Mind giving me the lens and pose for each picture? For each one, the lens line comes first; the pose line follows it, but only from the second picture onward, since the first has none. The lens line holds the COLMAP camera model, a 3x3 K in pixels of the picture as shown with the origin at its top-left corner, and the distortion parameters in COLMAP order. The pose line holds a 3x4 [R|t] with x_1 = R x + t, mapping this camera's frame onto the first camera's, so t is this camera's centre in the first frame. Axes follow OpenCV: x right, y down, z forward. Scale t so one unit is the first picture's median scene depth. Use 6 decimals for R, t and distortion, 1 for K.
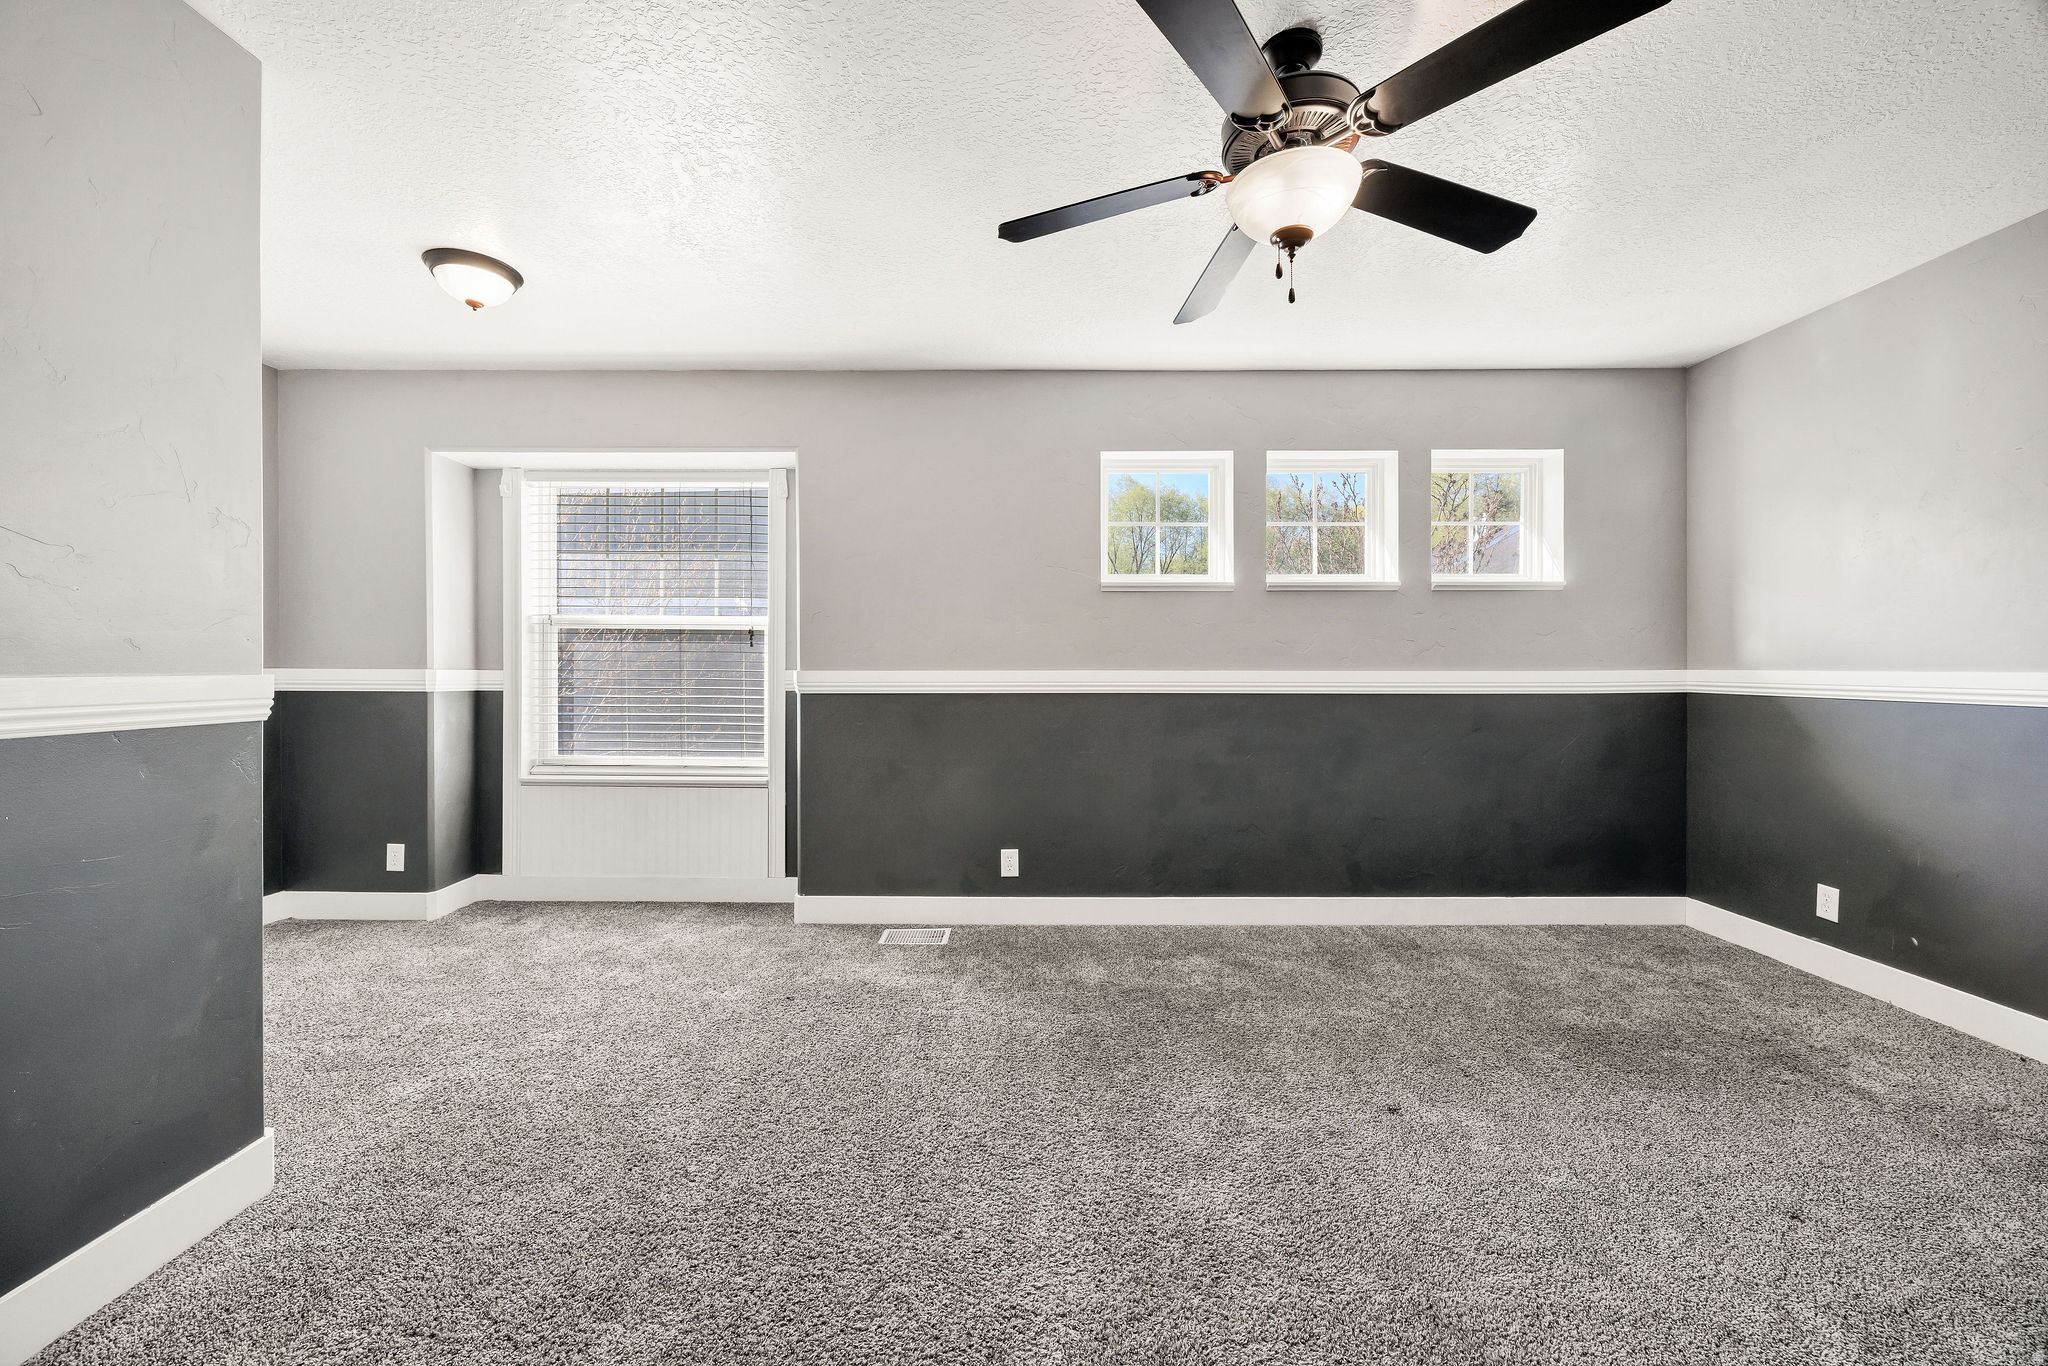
lens RADIAL K [[794.7, 0, 1010.5], [0, 794.7, 676.1], [0, 0, 1]] dist [-0.007640, 0.000683]
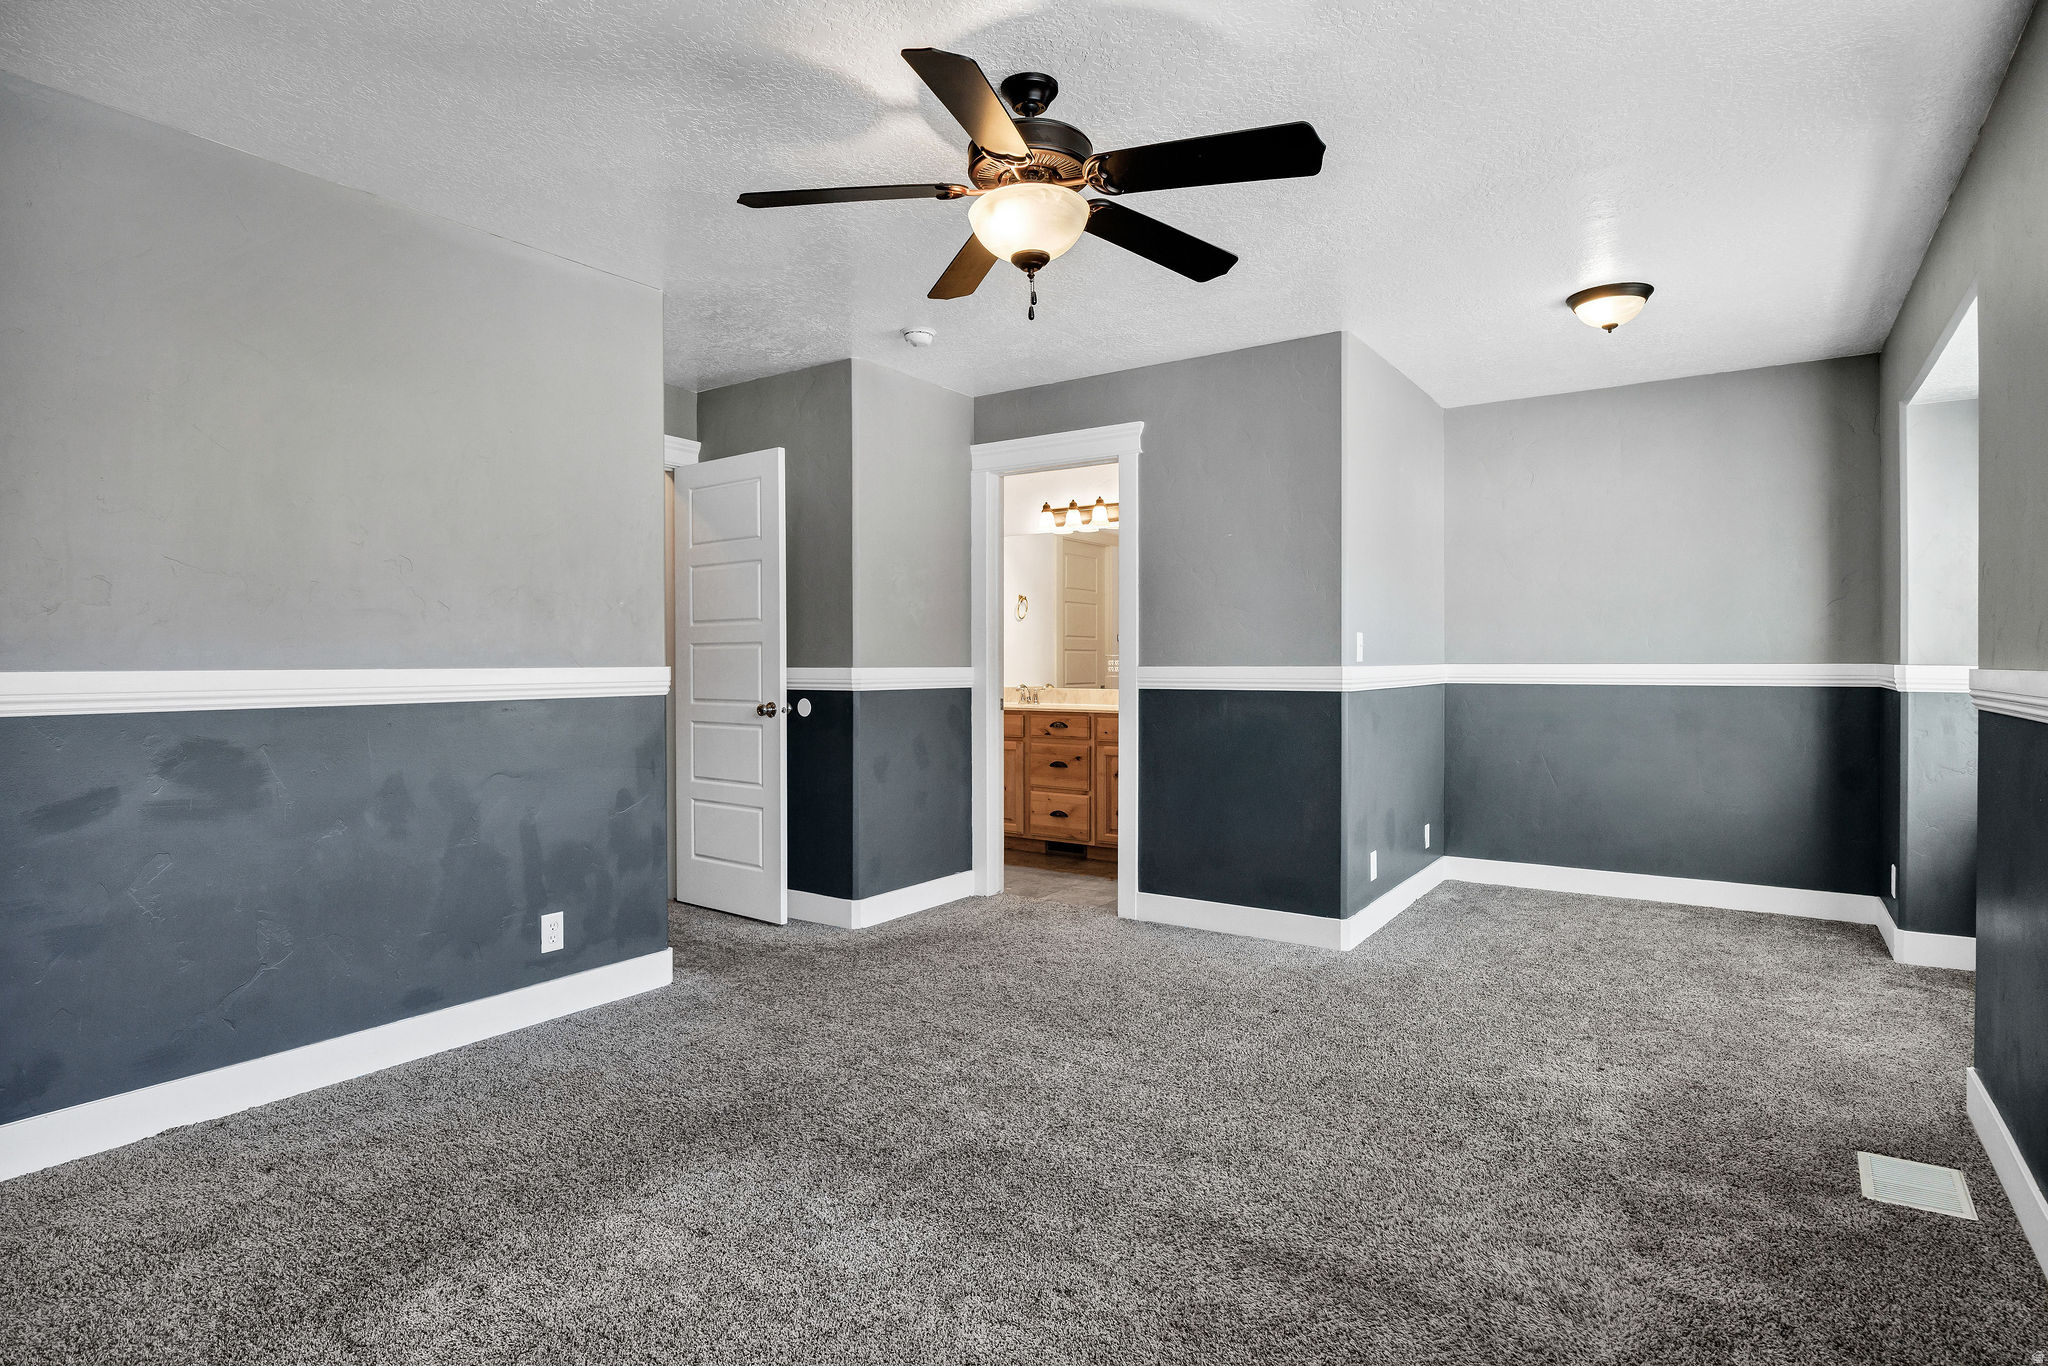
lens RADIAL K [[1065.2, 0, 1019.5], [0, 1065.2, 669.5], [0, 0, 1]] dist [-0.000358, -0.000087]
pose [[-0.553813, 0.006082, -0.832619, 0.743428], [-0.005834, 0.999920, 0.011185, -0.008908], [0.832621, 0.011052, -0.553733, 0.854456]]
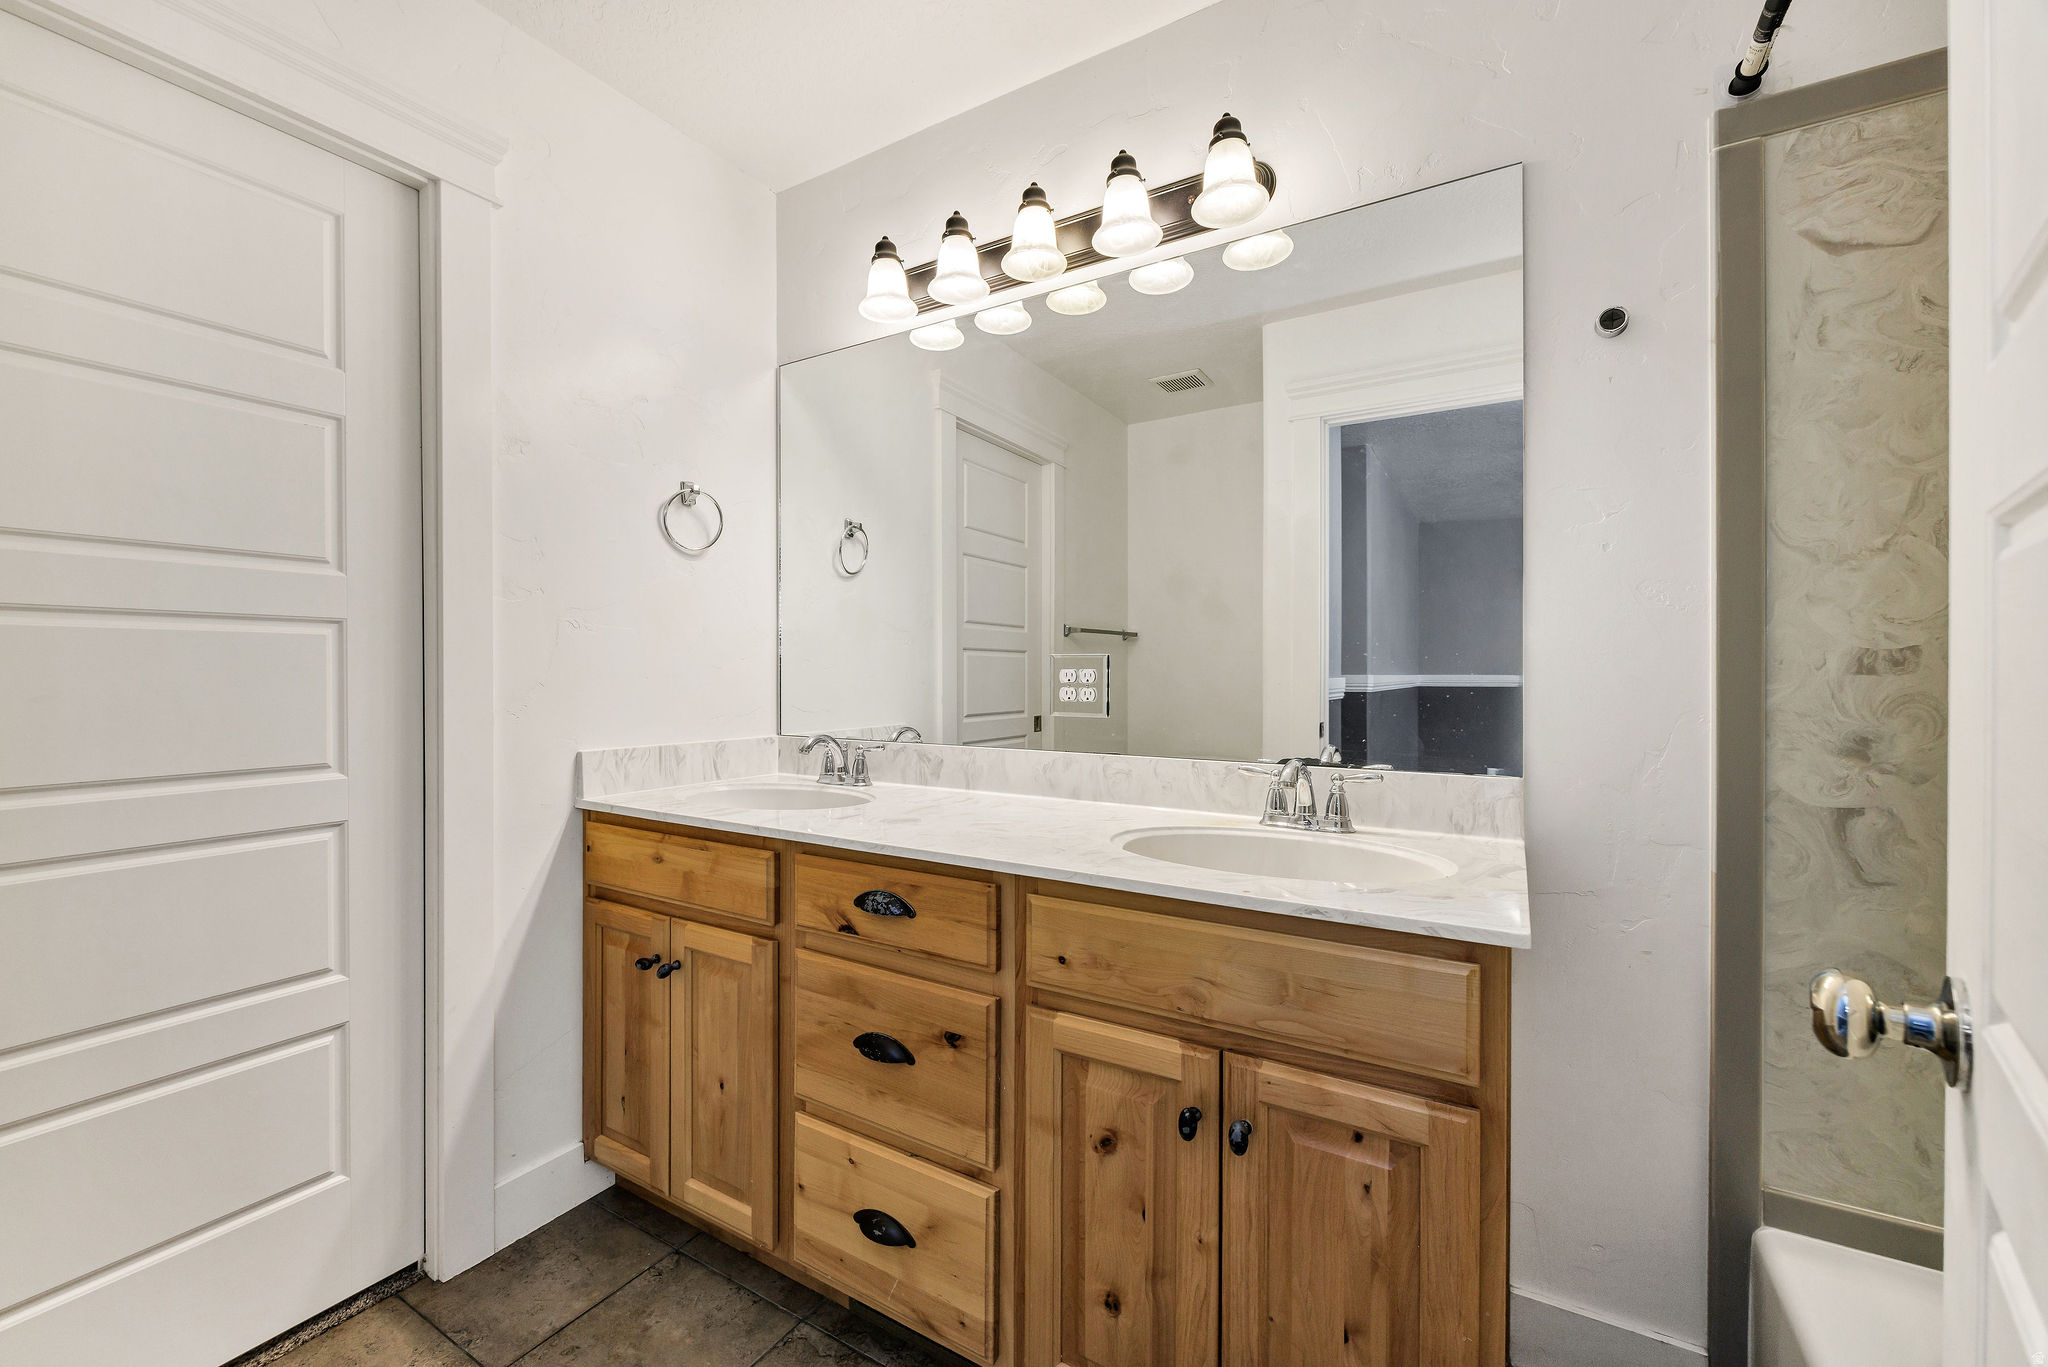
lens RADIAL K [[797.1, 0, 1004.7], [0, 797.1, 677.5], [0, 0, 1]] dist [-0.001708, -0.000003]
pose [[-0.497032, 0.003735, -0.867724, -0.494104], [-0.013212, 0.999842, 0.011872, -0.004579], [0.867631, 0.017366, -0.496904, 0.146505]]
